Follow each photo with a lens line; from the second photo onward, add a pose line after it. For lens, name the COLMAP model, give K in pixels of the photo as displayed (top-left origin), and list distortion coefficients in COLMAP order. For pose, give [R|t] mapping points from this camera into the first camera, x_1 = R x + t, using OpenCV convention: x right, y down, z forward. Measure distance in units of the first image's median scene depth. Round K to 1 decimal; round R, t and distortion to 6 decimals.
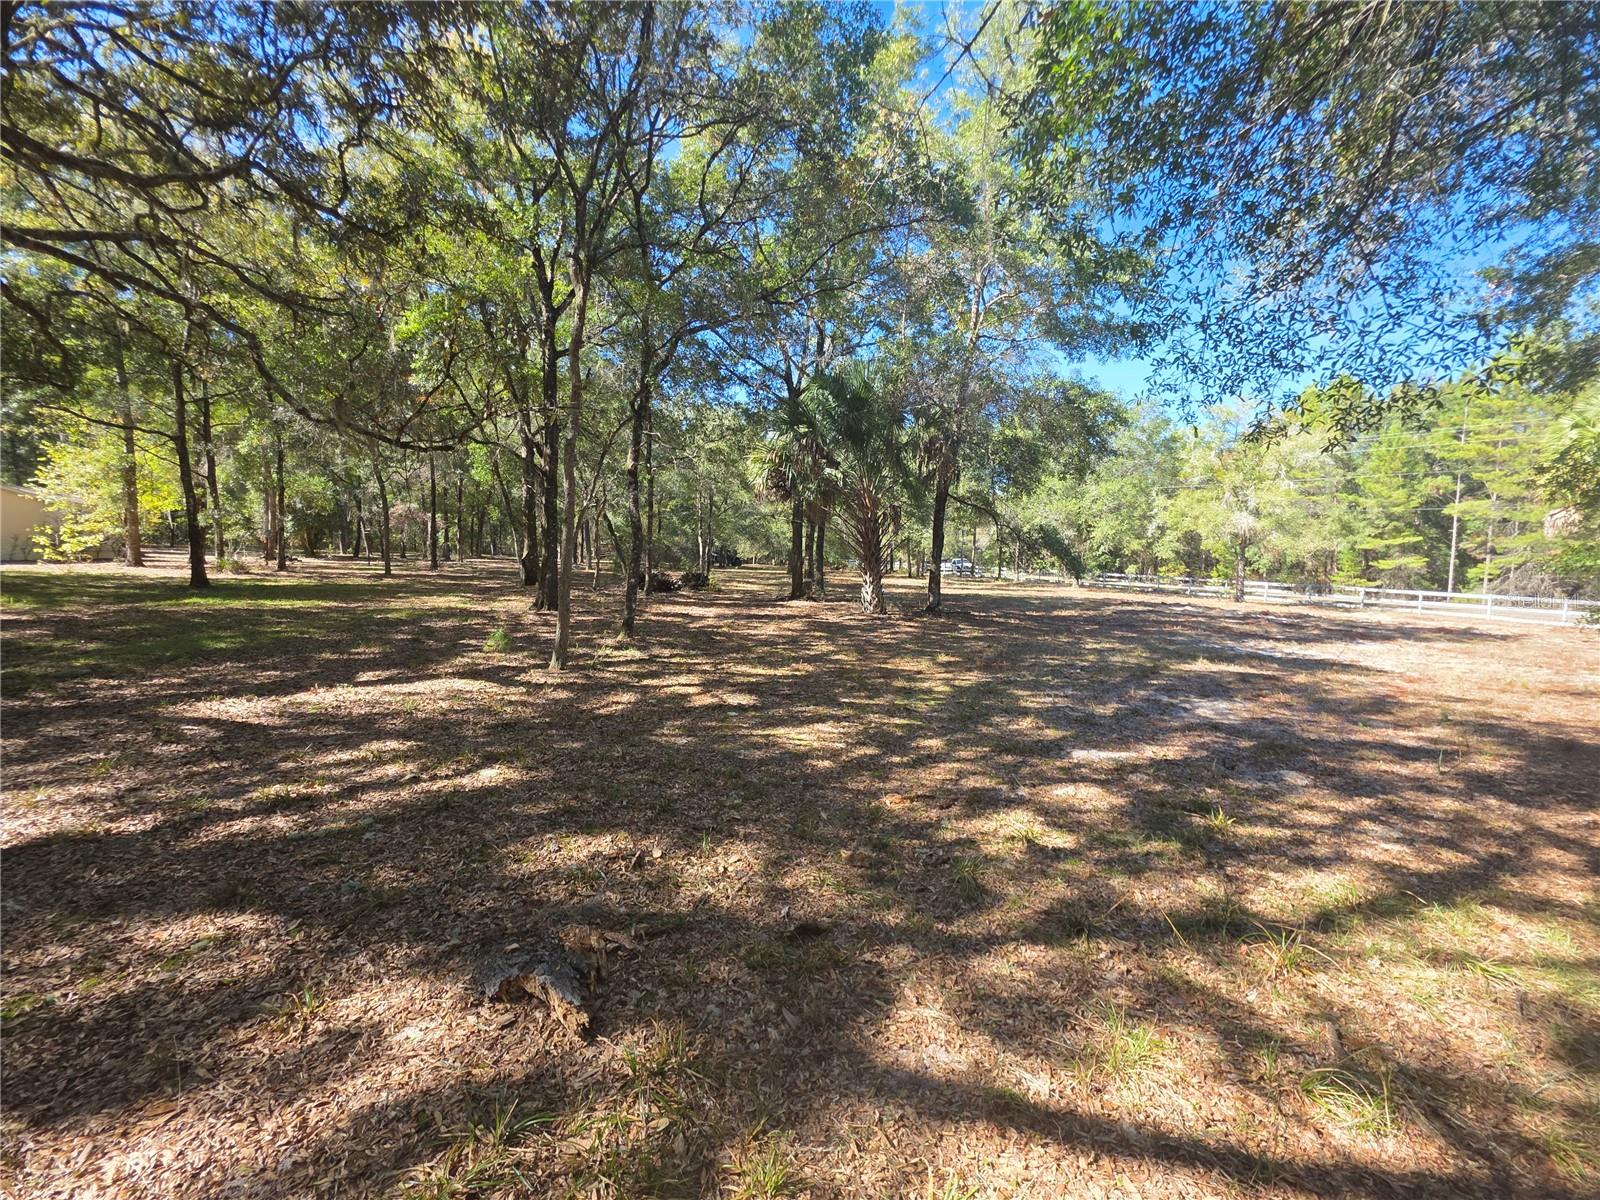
lens RADIAL K [[637.2, 0, 803.8], [0, 637.2, 596.5], [0, 0, 1]] dist [0.000818, -0.002860]
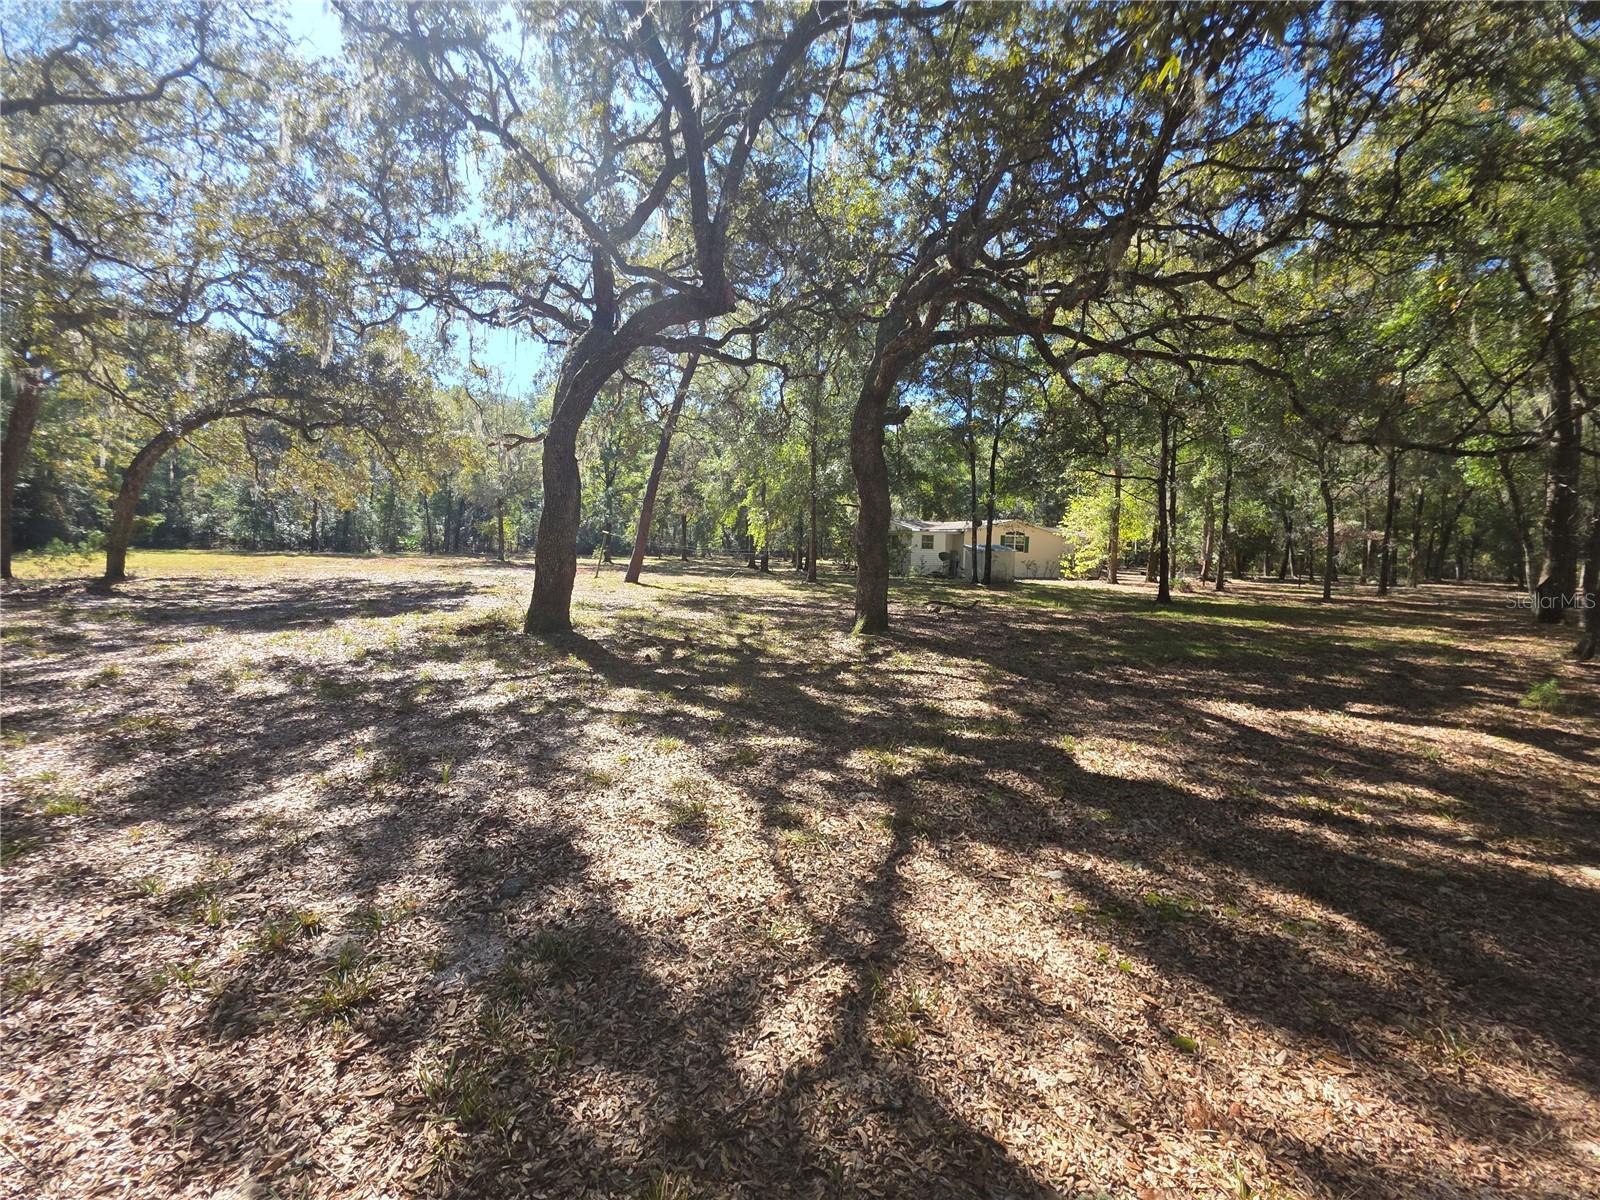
lens RADIAL K [[637.2, 0, 800.6], [0, 637.2, 602.3], [0, 0, 1]] dist [0.000818, -0.002860]
pose [[0.317901, 0.050954, -0.946754, -0.079471], [-0.075012, 0.996776, 0.028459, 0.006640], [0.945152, 0.061971, 0.320698, -0.099240]]
